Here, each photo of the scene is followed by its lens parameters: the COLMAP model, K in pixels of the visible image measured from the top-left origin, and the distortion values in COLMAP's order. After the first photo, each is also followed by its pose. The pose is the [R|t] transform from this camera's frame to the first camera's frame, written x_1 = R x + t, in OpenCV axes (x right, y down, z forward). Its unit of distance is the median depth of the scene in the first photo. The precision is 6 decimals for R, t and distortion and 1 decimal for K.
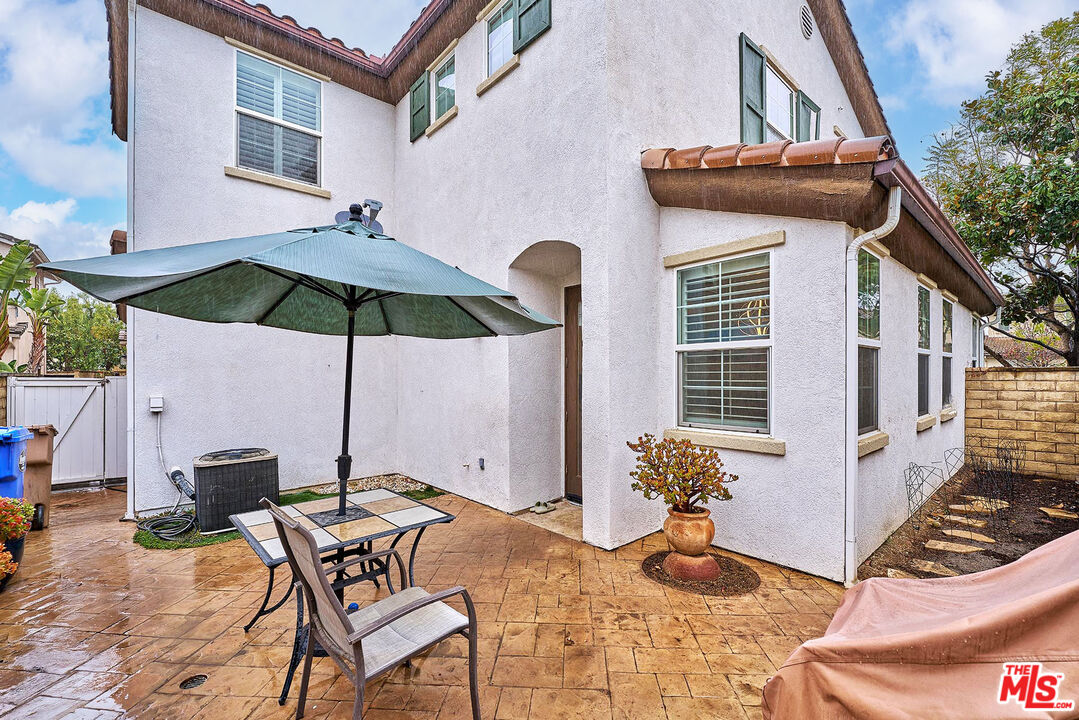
lens RADIAL K [[467.5, 0, 540.3], [0, 467.5, 375.6], [0, 0, 1]] dist [-0.001721, -0.000245]
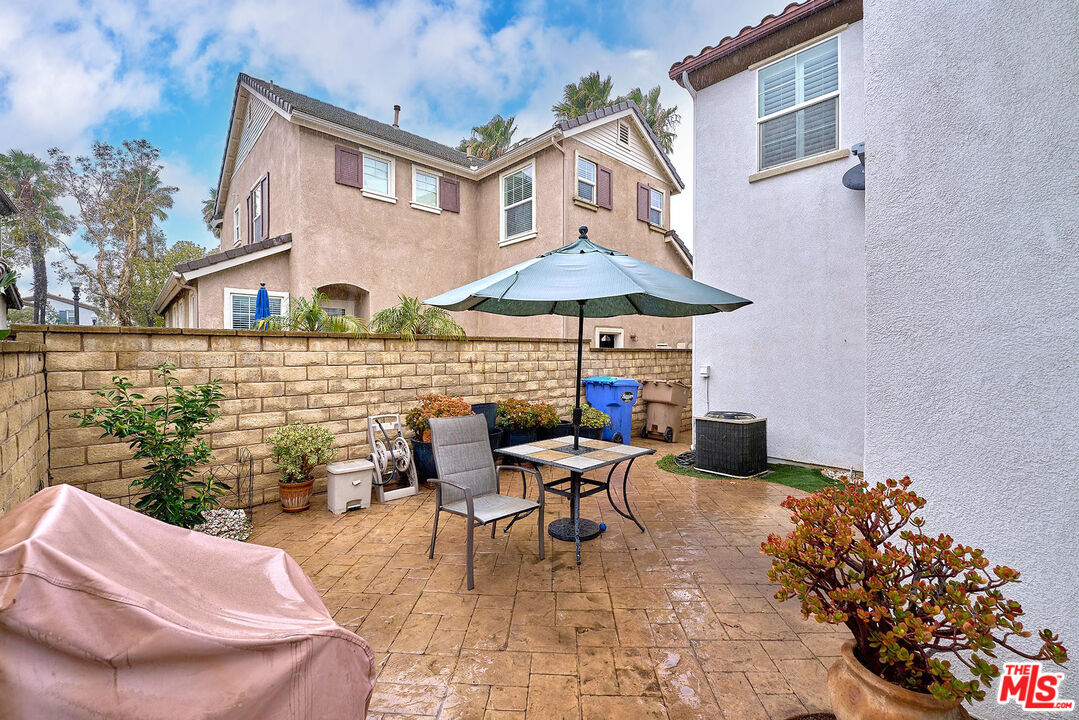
lens RADIAL K [[450.2, 0, 539.5], [0, 450.2, 360.0], [0, 0, 1]] dist [-0.004391, -0.000362]
pose [[0.023494, 0.031847, -0.999217, 0.489206], [-0.007598, 0.999469, 0.031677, -0.008680], [0.999695, 0.006848, 0.023724, 0.446016]]
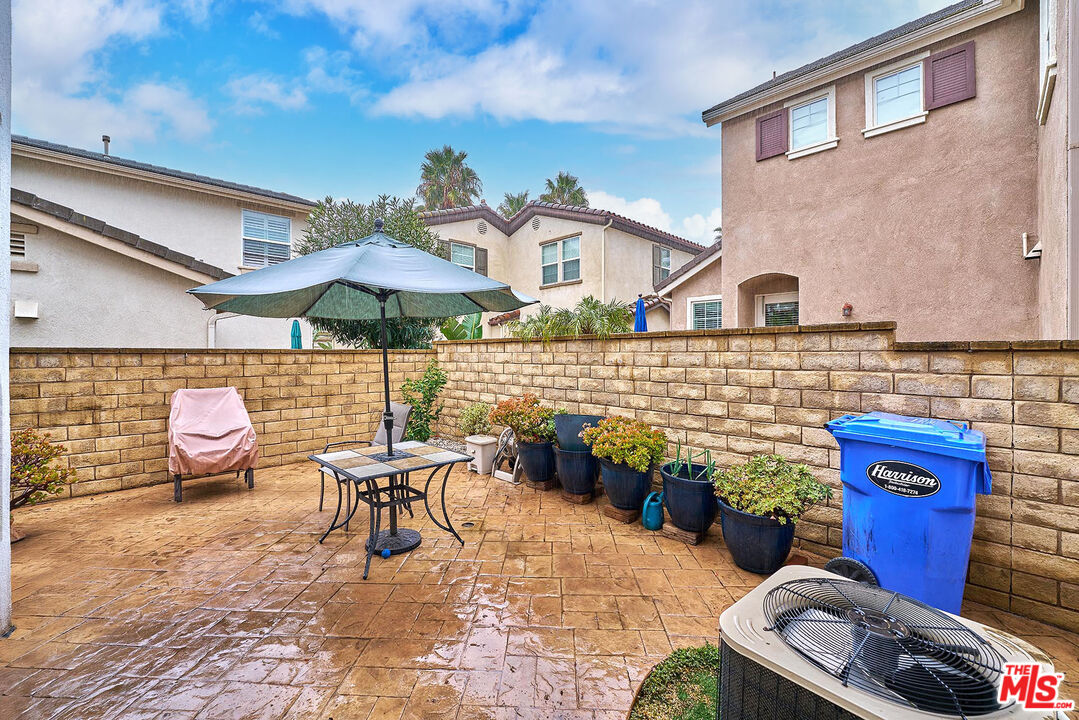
lens RADIAL K [[442.9, 0, 513.1], [0, 442.9, 356.9], [0, 0, 1]] dist [-0.002916, -0.000390]
pose [[-0.999896, 0.014277, -0.002171, -0.405282], [0.014245, 0.999794, 0.014444, 0.000134], [0.002377, 0.014411, -0.999893, 1.185918]]
